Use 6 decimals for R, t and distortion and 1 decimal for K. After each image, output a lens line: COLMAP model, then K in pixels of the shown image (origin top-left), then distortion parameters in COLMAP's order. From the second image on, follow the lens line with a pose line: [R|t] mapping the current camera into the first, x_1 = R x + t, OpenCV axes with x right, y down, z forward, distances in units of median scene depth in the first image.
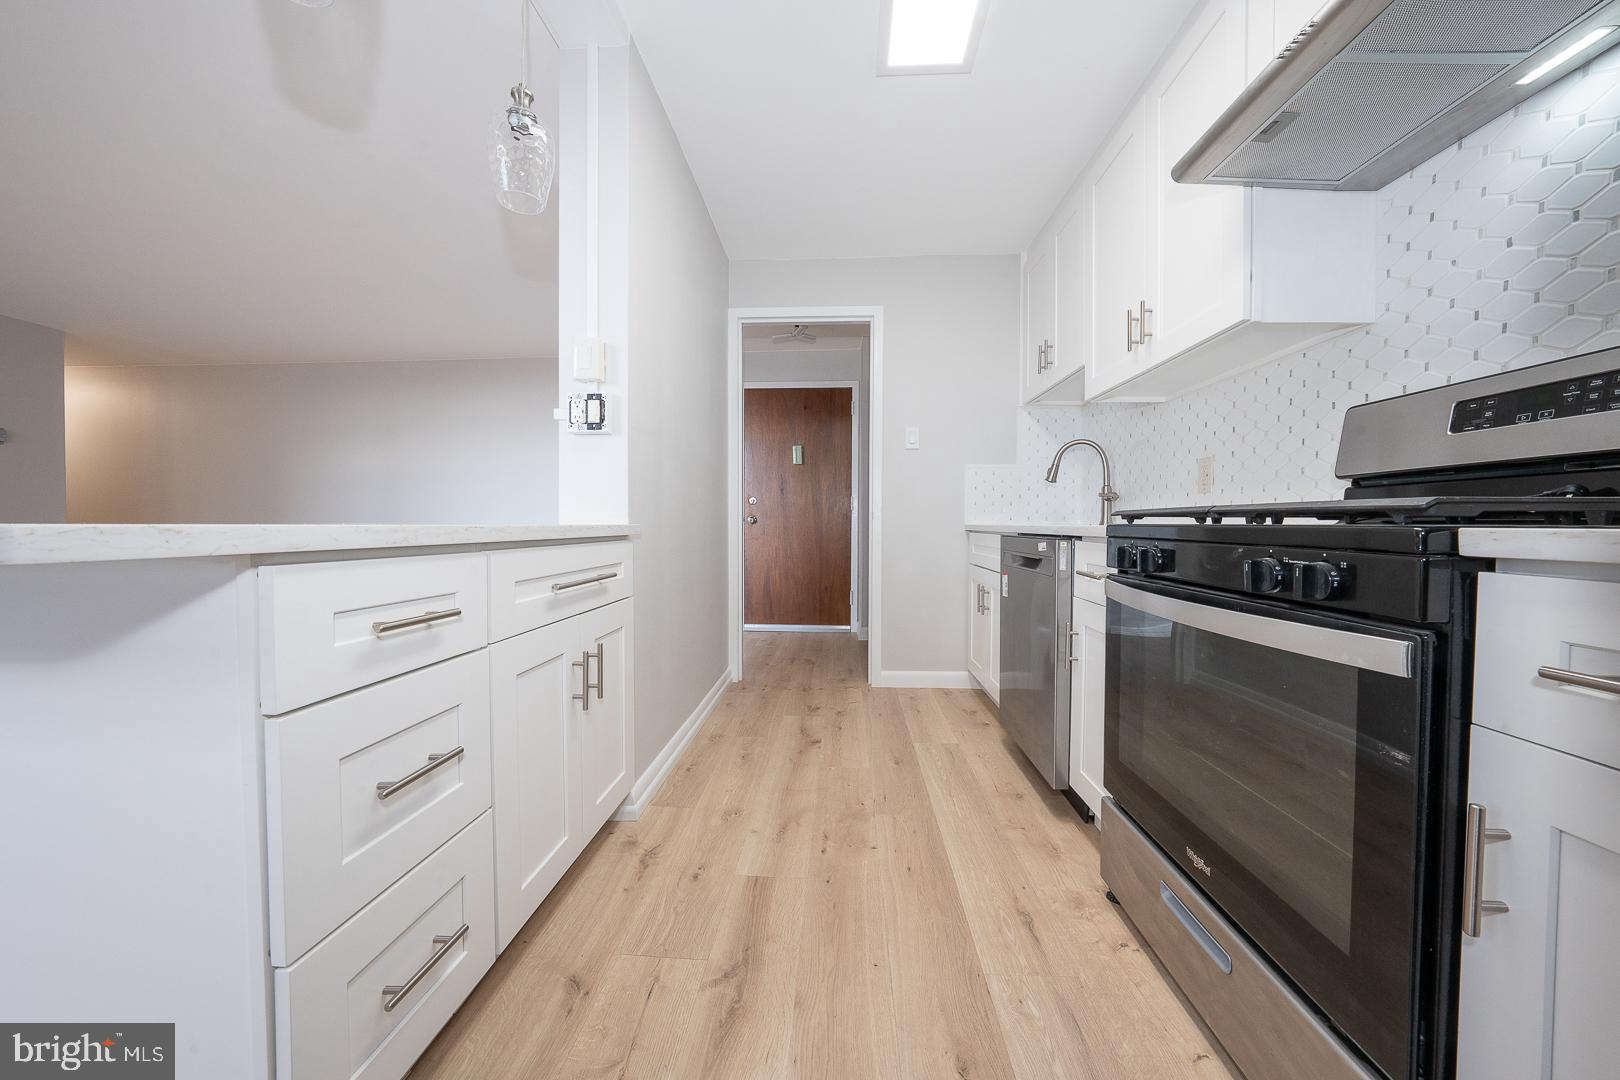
lens RADIAL K [[560.8, 0, 812.8], [0, 560.8, 543.4], [0, 0, 1]] dist [-0.010272, 0.000831]
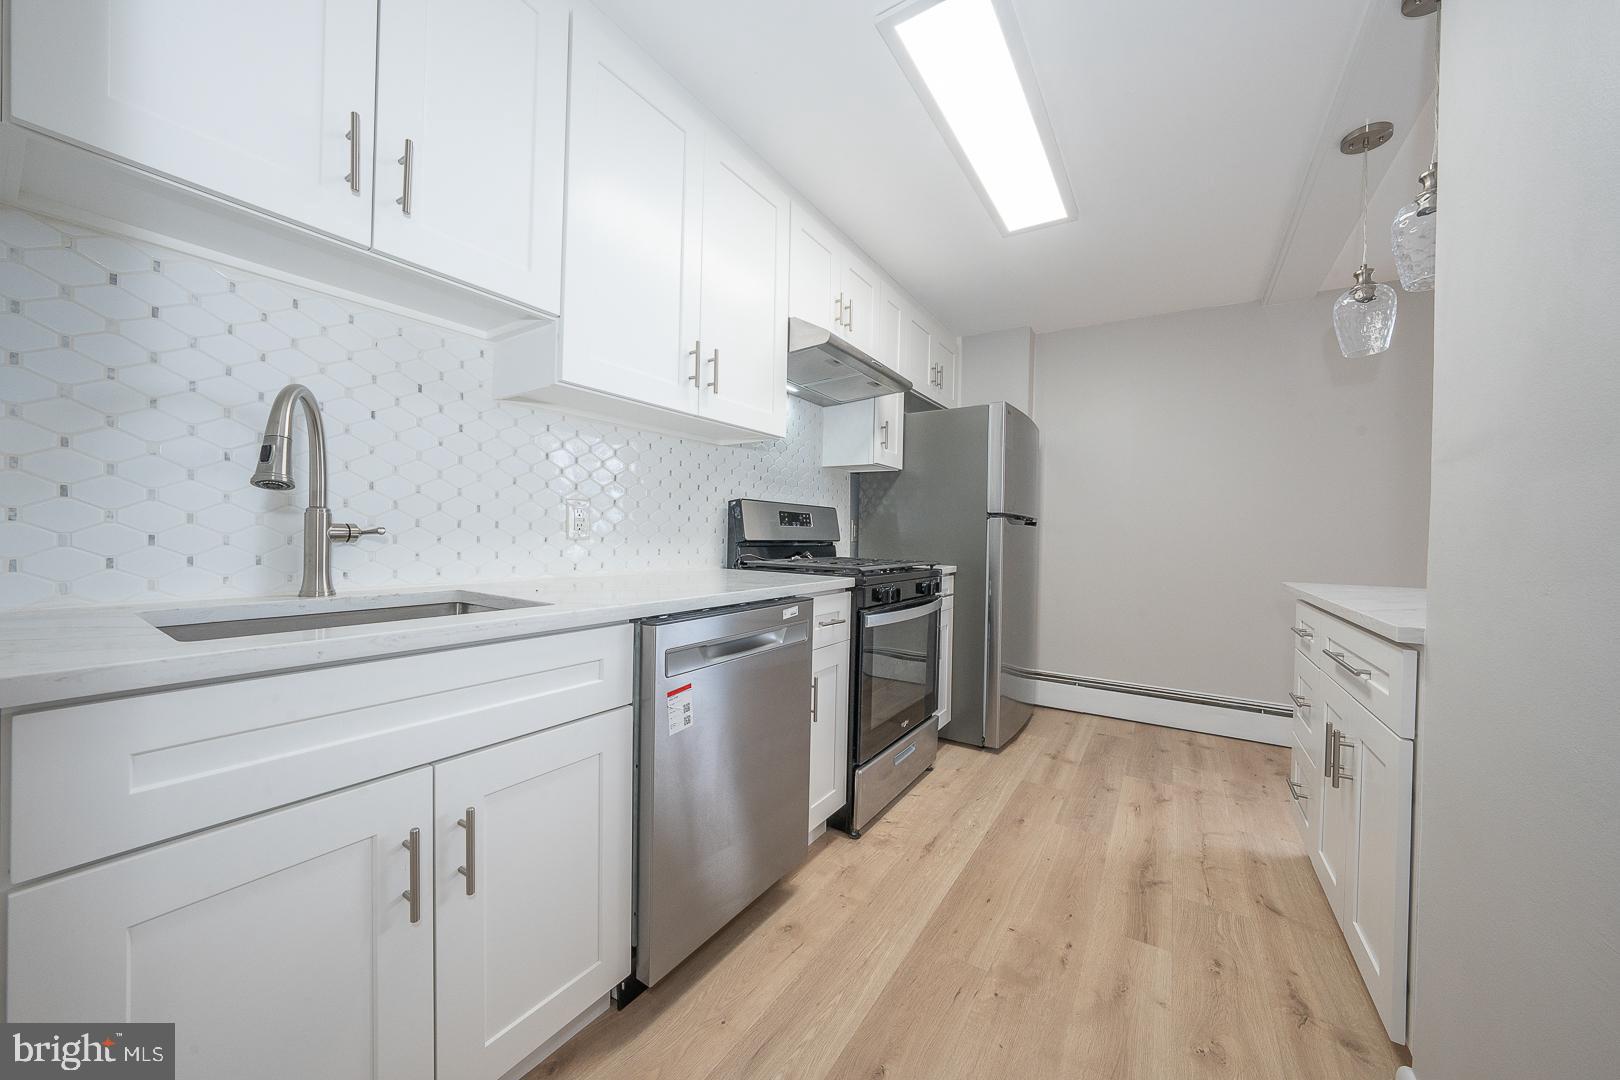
lens RADIAL K [[560.8, 0, 818.7], [0, 560.8, 534.8], [0, 0, 1]] dist [-0.010272, 0.000831]
pose [[-0.872051, -0.021126, 0.488959, -0.053796], [-0.005554, 0.999431, 0.033275, -0.157953], [-0.489383, 0.026302, -0.871672, 1.922323]]
